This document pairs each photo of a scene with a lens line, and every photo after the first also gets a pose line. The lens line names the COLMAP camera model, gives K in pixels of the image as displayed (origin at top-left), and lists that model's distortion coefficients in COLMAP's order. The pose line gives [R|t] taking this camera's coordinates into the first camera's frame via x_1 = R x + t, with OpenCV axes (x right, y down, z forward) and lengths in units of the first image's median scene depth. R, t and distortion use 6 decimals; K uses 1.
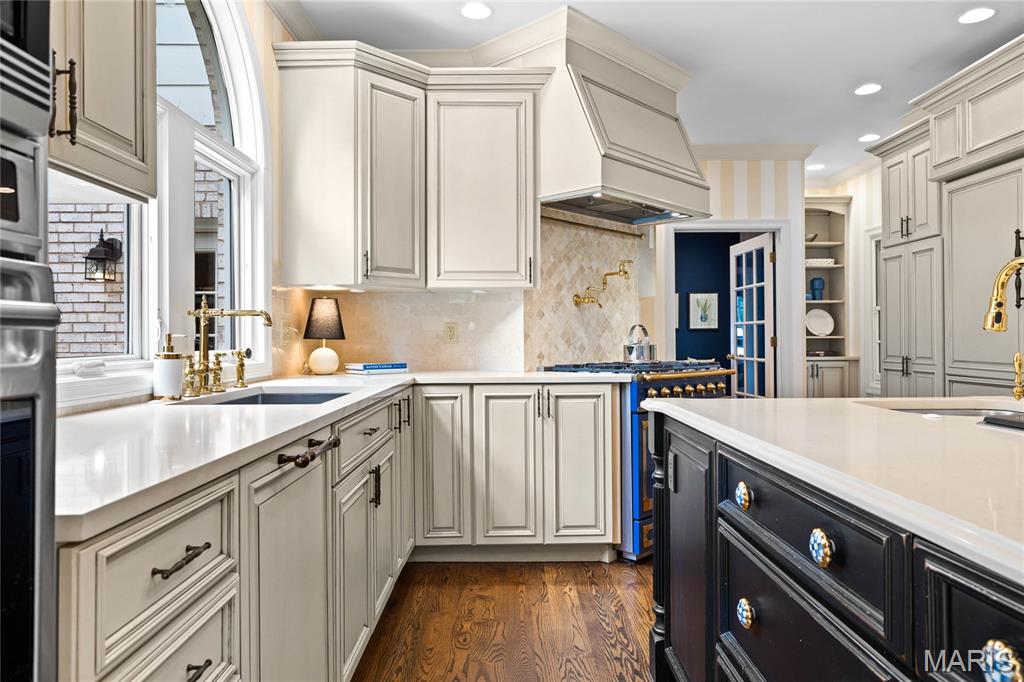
lens RADIAL K [[677.3, 0, 518.9], [0, 677.3, 336.7], [0, 0, 1]] dist [0.007448, 0.002750]
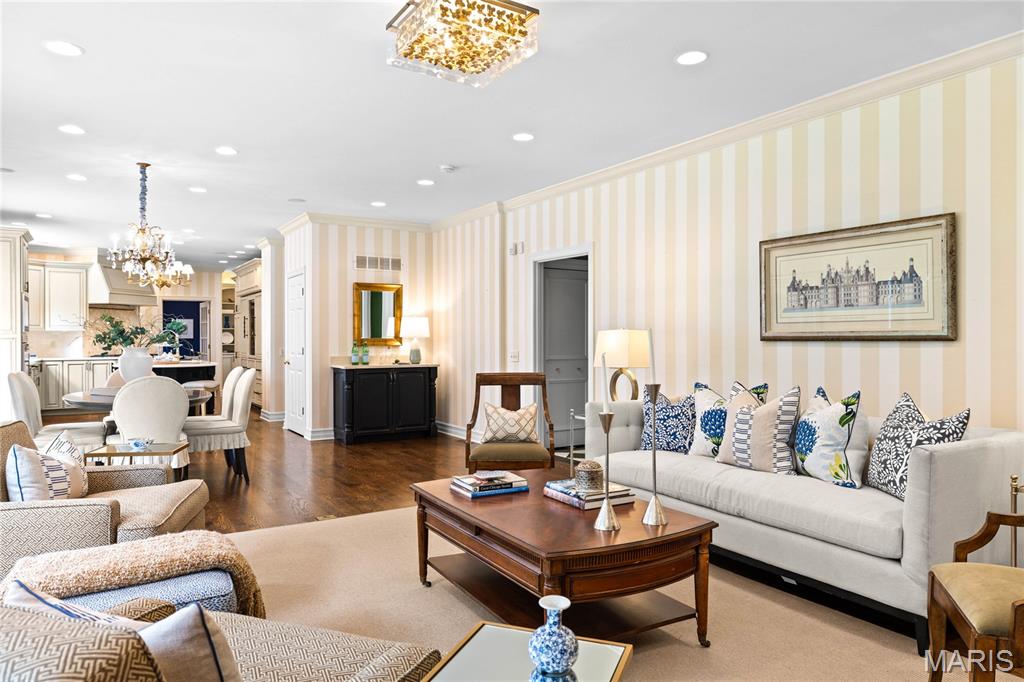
lens RADIAL K [[677.3, 0, 518.9], [0, 677.3, 336.7], [0, 0, 1]] dist [0.007448, 0.002750]
pose [[0.858602, 0.002862, 0.512634, 0.129621], [-0.005486, 0.999978, 0.003605, -0.066774], [-0.512613, -0.005908, 0.858600, -2.744293]]
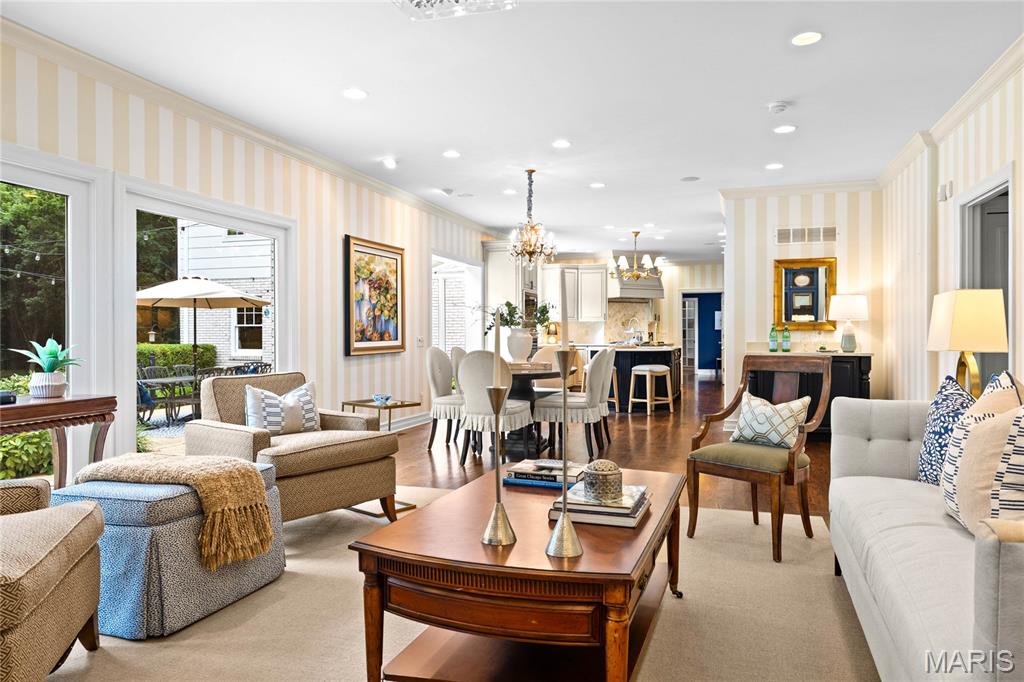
lens RADIAL K [[677.3, 0, 518.9], [0, 677.3, 336.7], [0, 0, 1]] dist [0.007448, 0.002750]
pose [[0.943500, 0.001784, -0.331367, 0.802697], [0.001945, 0.999938, 0.010922, -0.028223], [0.331366, -0.010950, 0.943439, -2.674813]]
